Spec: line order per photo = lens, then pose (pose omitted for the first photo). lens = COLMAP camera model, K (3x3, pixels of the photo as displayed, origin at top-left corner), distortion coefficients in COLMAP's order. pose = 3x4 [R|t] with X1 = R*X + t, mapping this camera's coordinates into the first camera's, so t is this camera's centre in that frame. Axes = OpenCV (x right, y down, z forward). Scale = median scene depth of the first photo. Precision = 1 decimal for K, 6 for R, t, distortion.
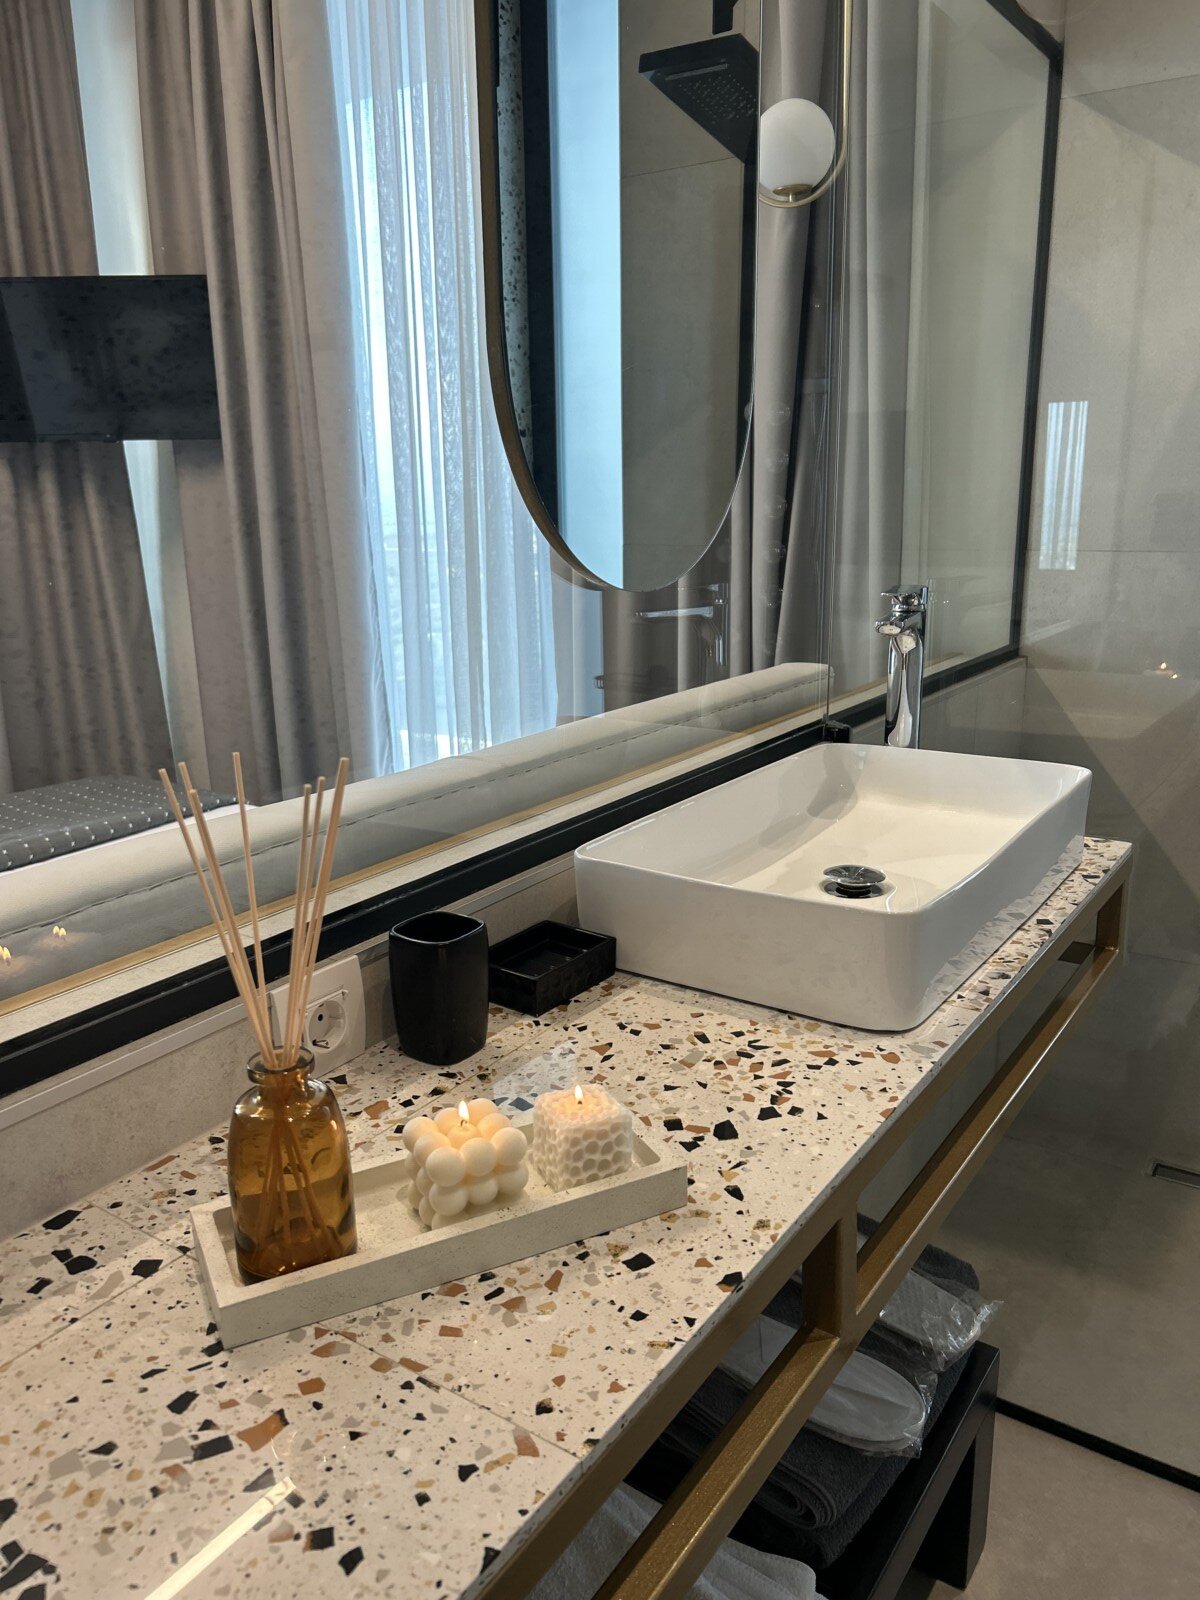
lens RADIAL K [[1226.3, 0, 592.5], [0, 1226.3, 811.5], [0, 0, 1]] dist [0.029638, -0.039114]
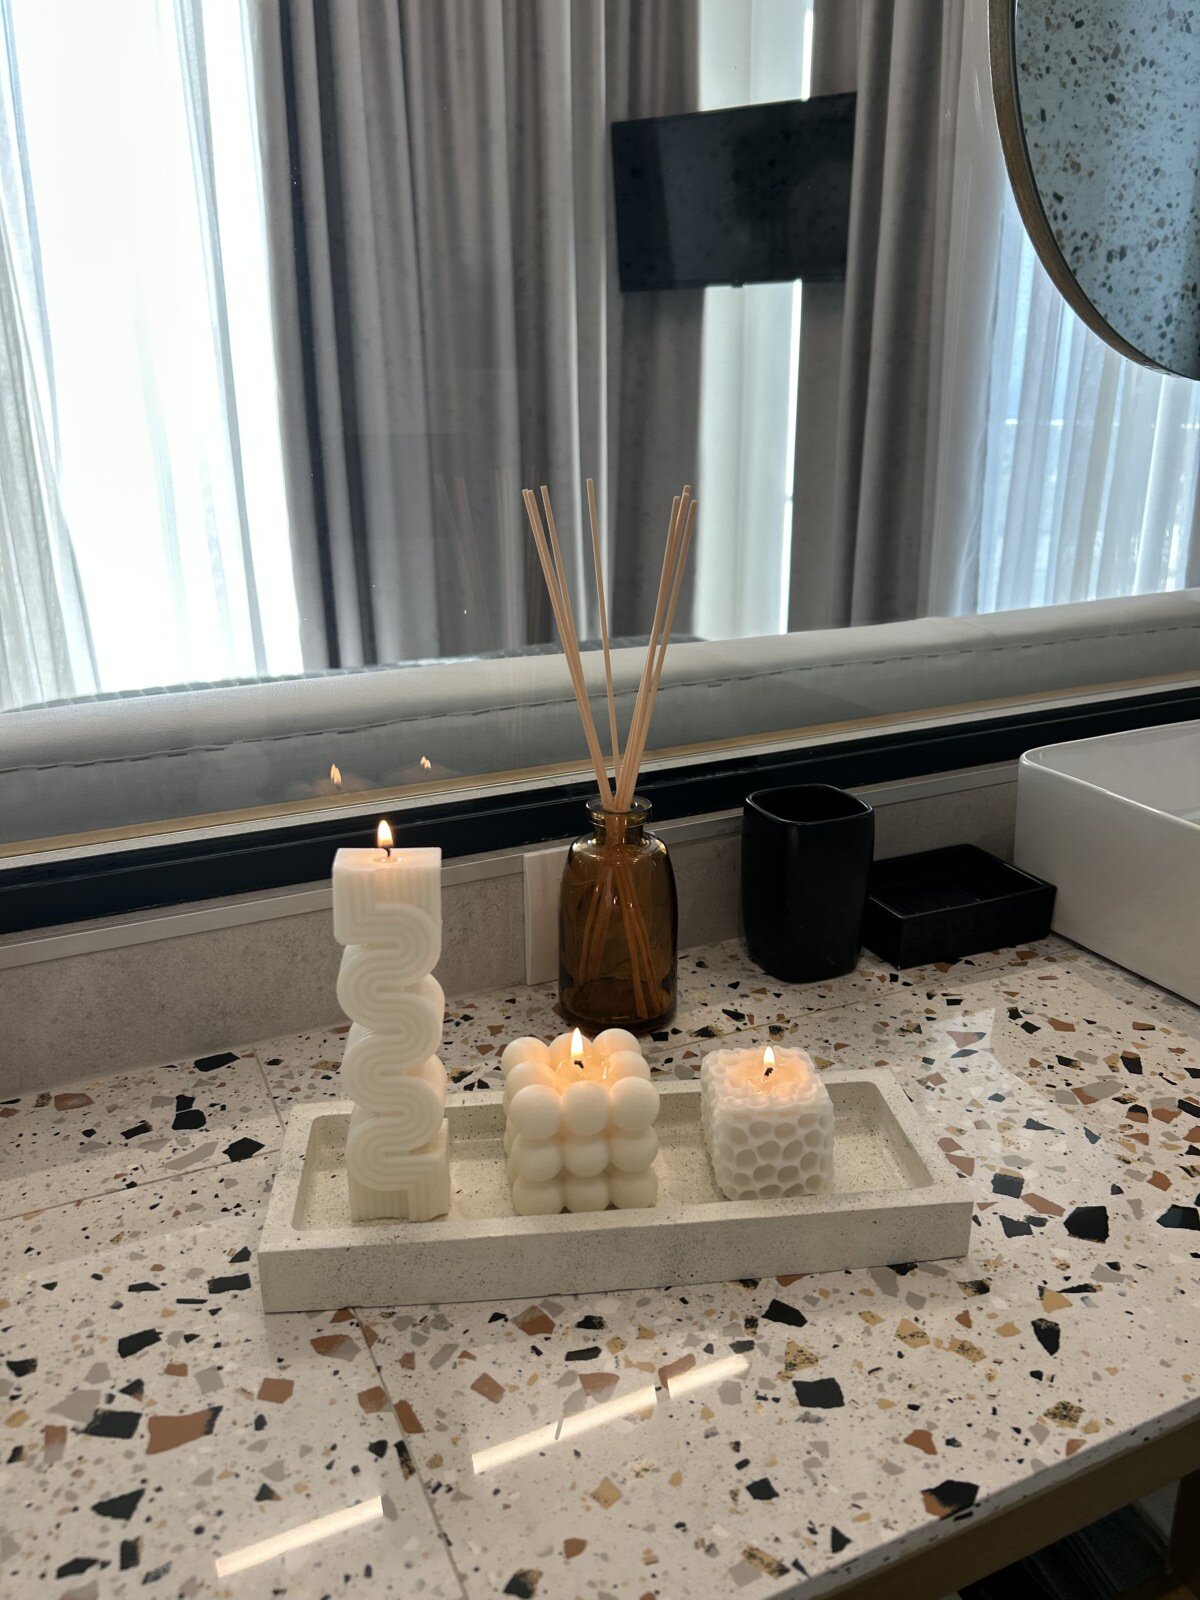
lens RADIAL K [[1226.3, 0, 580.0], [0, 1226.3, 805.3], [0, 0, 1]] dist [0.029638, -0.039114]
pose [[0.857532, 0.177075, -0.482993, 0.165415], [-0.139289, 0.983742, 0.113357, 0.024551], [0.495214, -0.029931, 0.868255, 0.387375]]
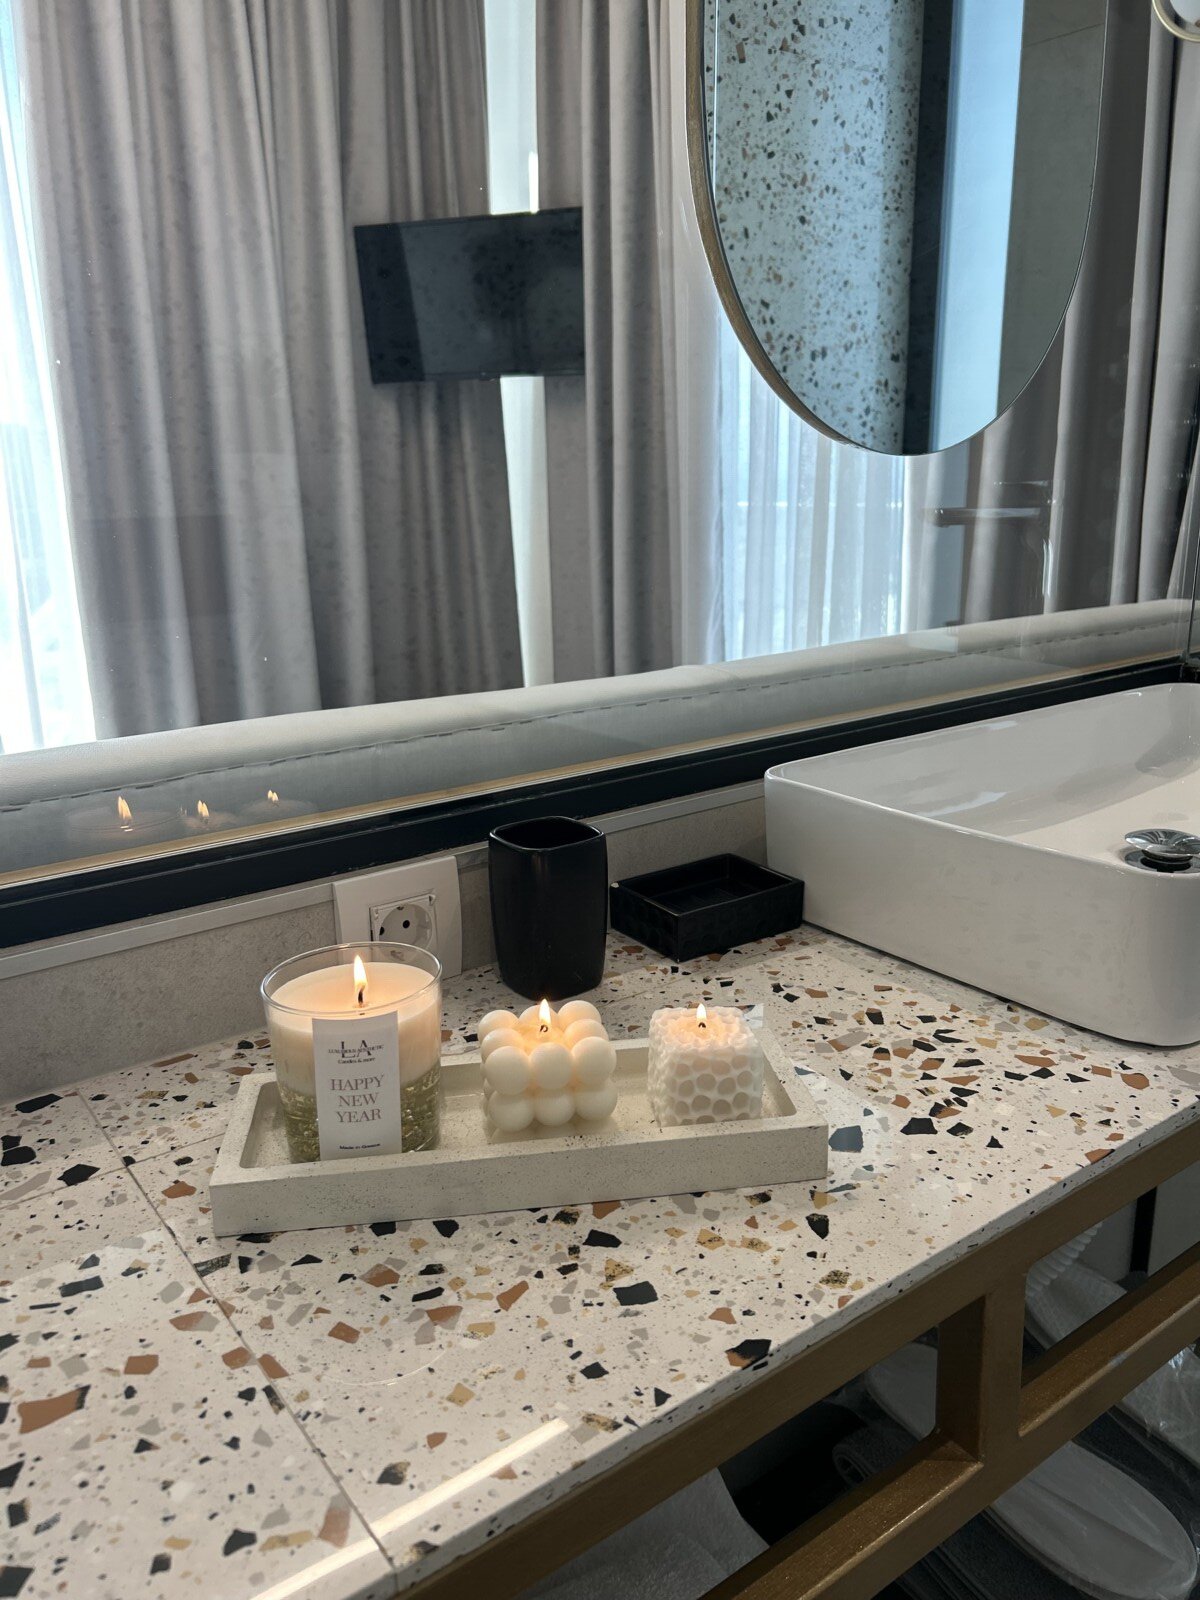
lens RADIAL K [[1226.3, 0, 599.8], [0, 1226.3, 793.6], [0, 0, 1]] dist [0.029638, -0.039114]
pose [[0.945235, 0.086134, -0.314819, 0.199167], [-0.085386, 0.996216, 0.016194, 0.064650], [0.315023, 0.011574, 0.949013, 0.294019]]
